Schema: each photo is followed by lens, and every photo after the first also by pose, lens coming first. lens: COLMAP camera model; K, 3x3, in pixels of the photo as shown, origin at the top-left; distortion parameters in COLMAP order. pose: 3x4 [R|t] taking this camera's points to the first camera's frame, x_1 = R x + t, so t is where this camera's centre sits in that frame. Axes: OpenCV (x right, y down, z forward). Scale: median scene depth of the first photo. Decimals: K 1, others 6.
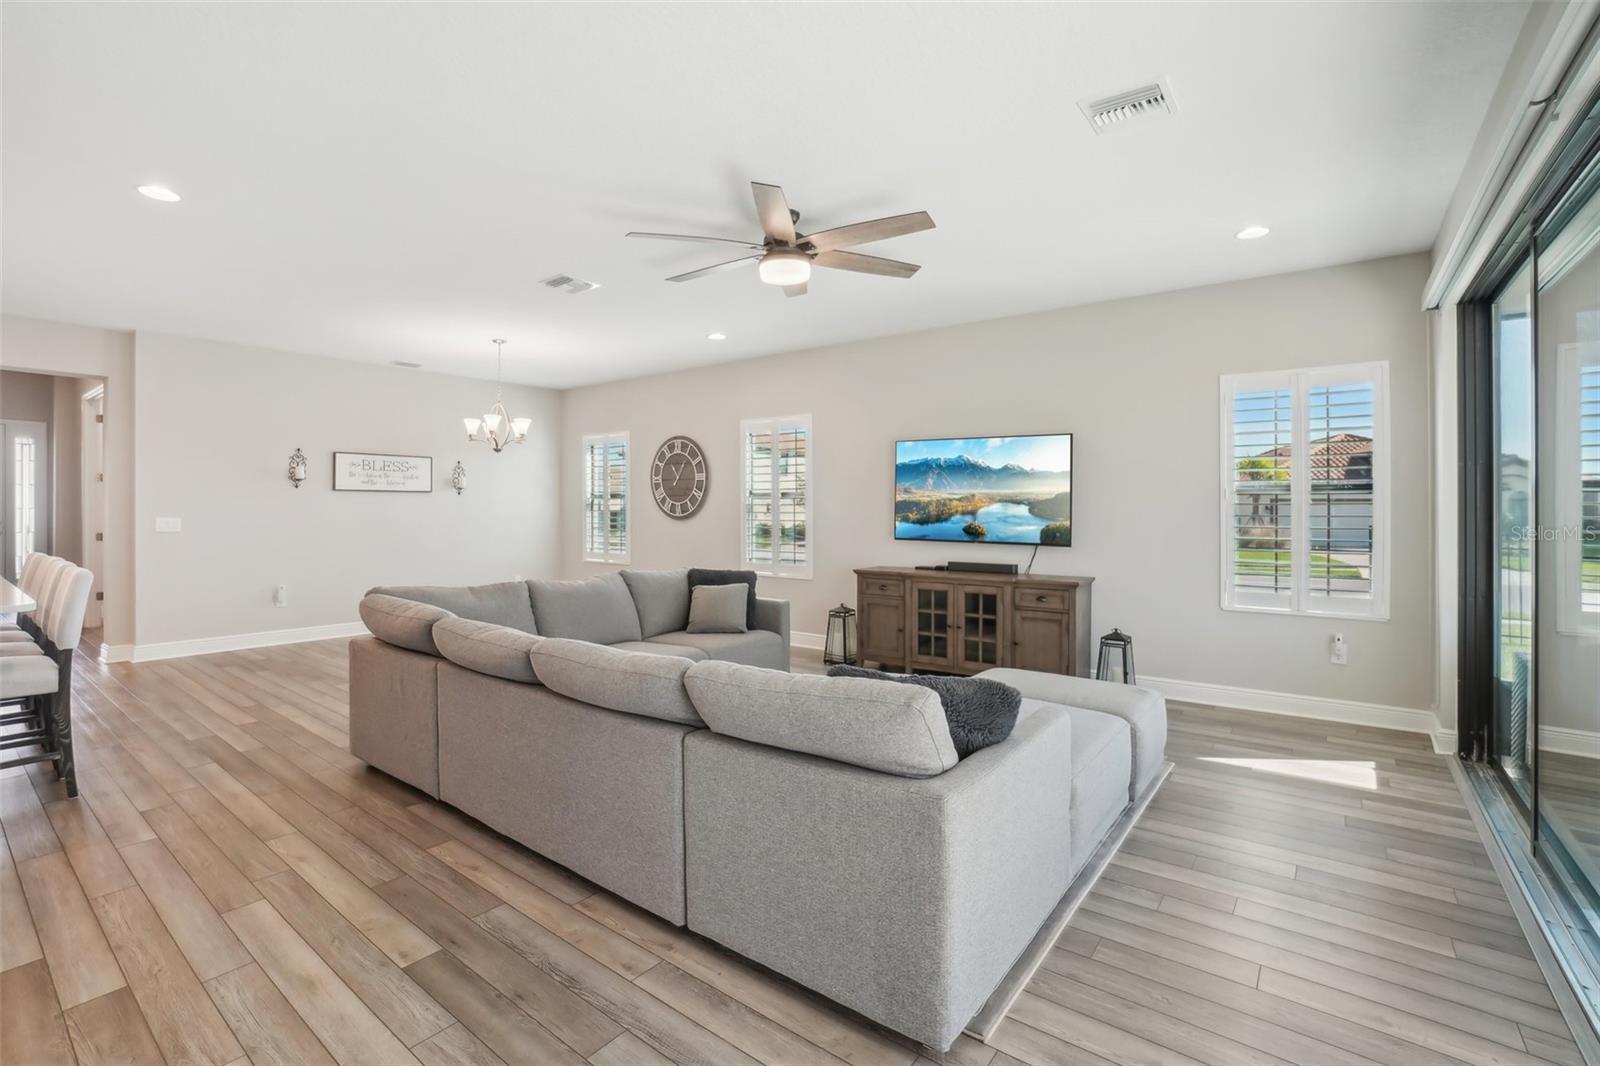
lens RADIAL K [[700.1, 0, 774.6], [0, 700.1, 500.4], [0, 0, 1]] dist [-0.033921, 0.000194]
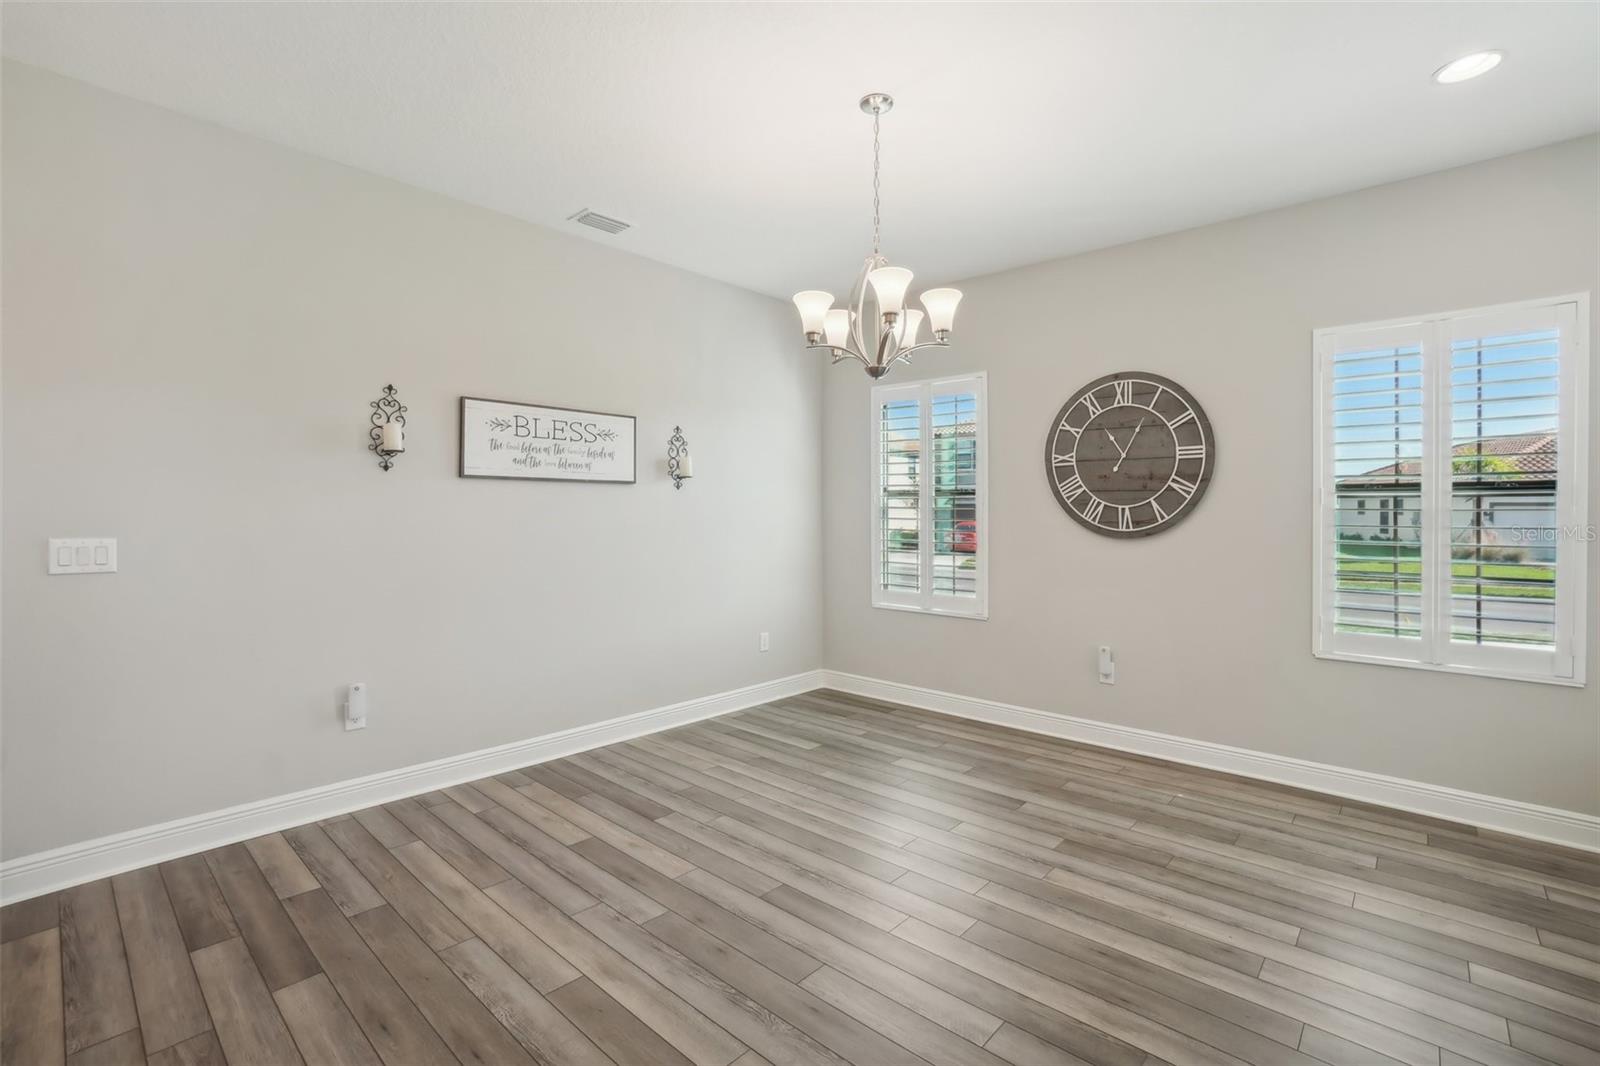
lens RADIAL K [[715.0, 0, 801.9], [0, 715.0, 512.9], [0, 0, 1]] dist [-0.036497, 0.000931]
pose [[0.998376, 0.002451, -0.056917, -0.351661], [-0.001715, 0.999914, 0.012982, 0.003007], [0.056944, -0.012863, 0.998295, 0.491345]]
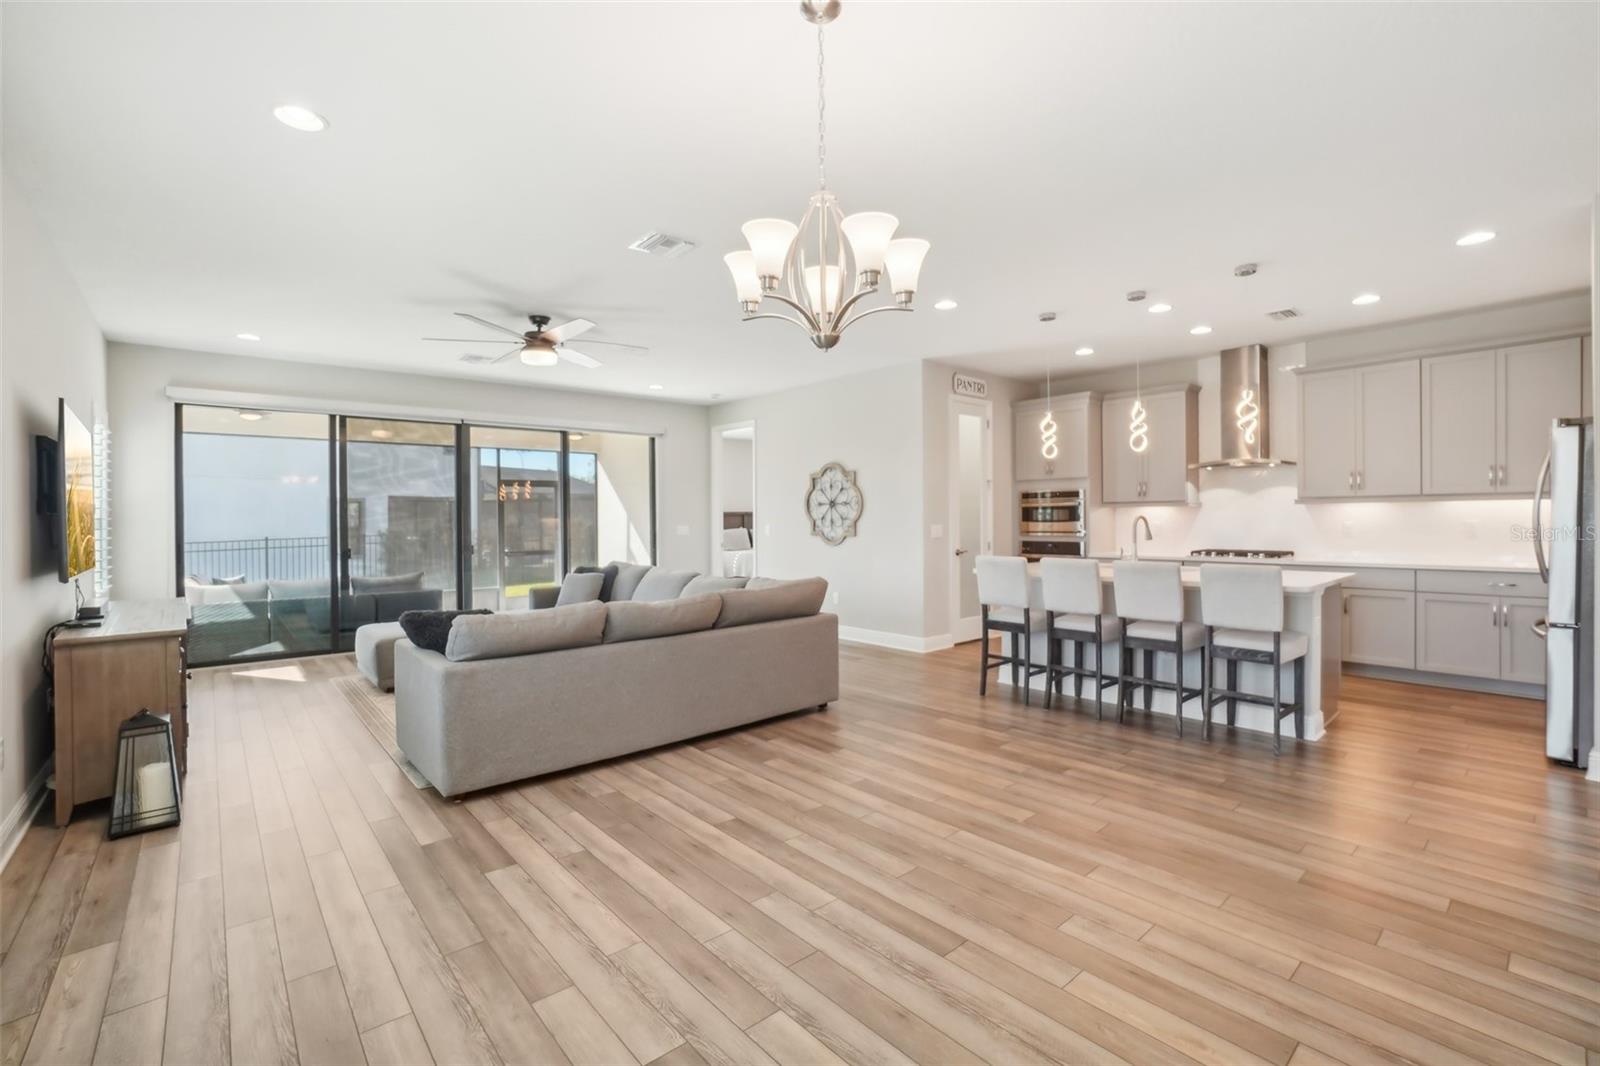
lens RADIAL K [[707.5, 0, 800.0], [0, 707.5, 533.0], [0, 0, 1]] dist [-0.012373, 0.000503]
pose [[-0.983509, 0.005476, 0.180775, -0.374868], [0.008617, 0.999825, 0.016591, 0.008860], [-0.180652, 0.017875, -0.983385, 1.111520]]
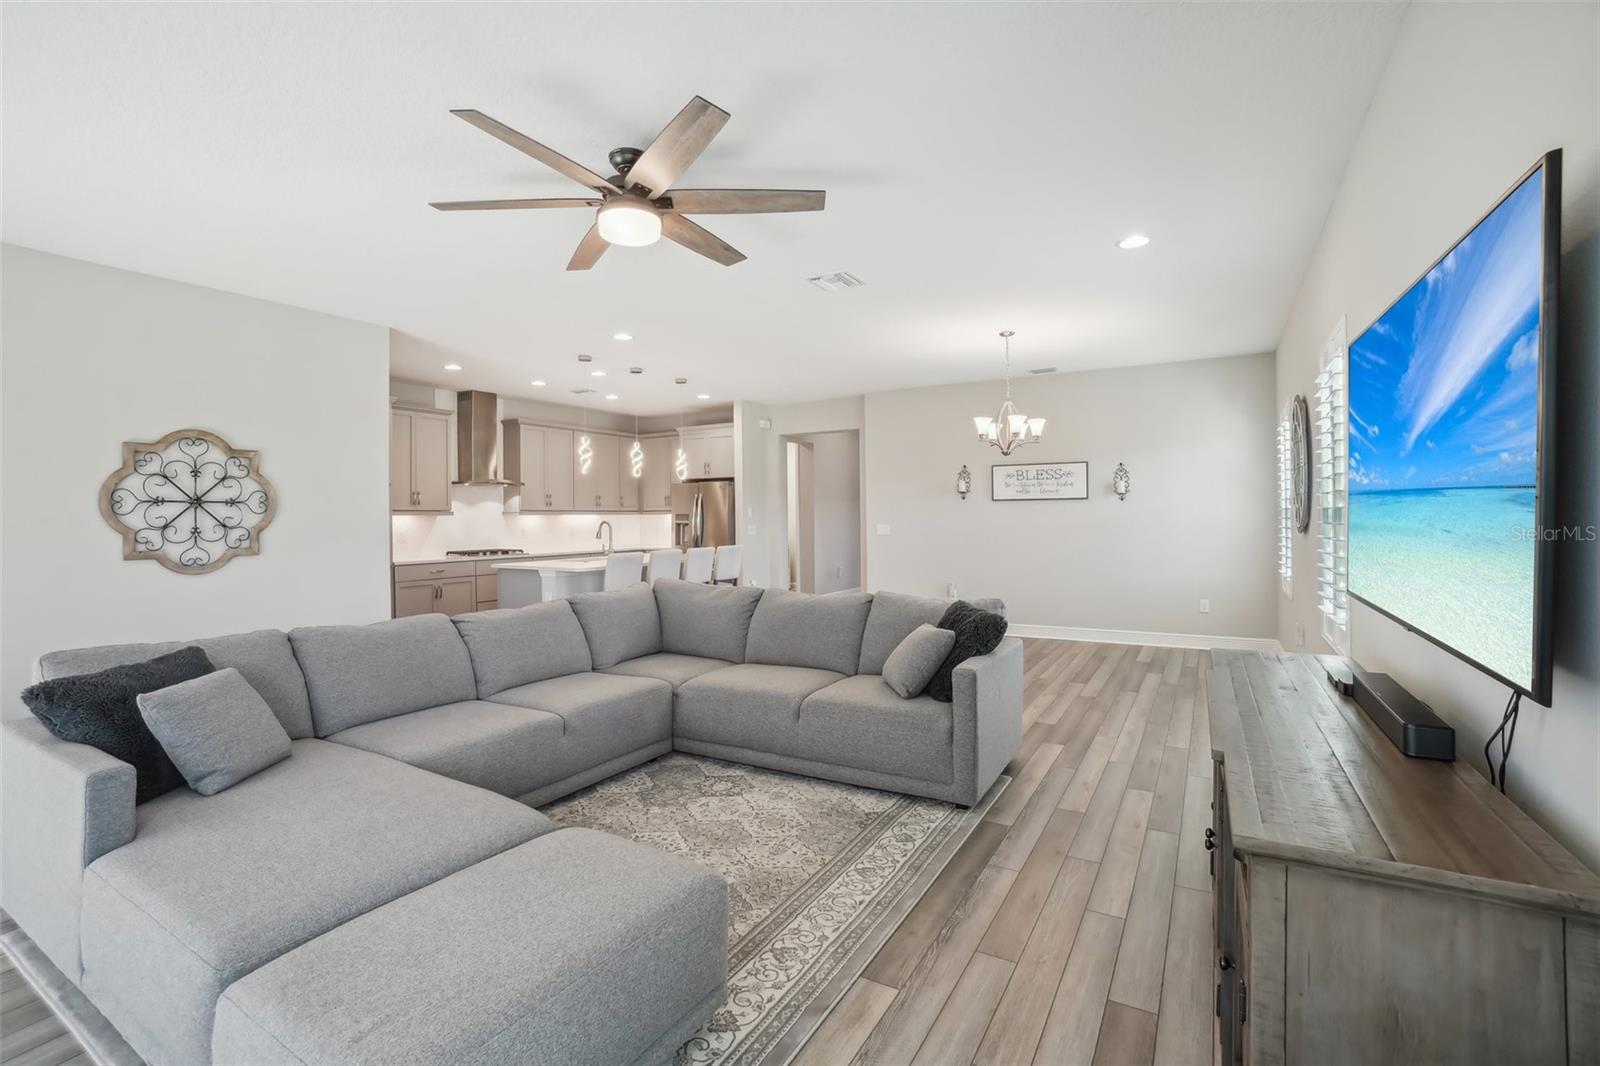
lens RADIAL K [[707.5, 0, 800.0], [0, 707.5, 533.0], [0, 0, 1]] dist [-0.012373, 0.000503]
pose [[0.140208, 0.019403, -0.989932, 0.396253], [0.017378, 0.999606, 0.022054, 0.005931], [0.989970, -0.020295, 0.139816, 0.507061]]
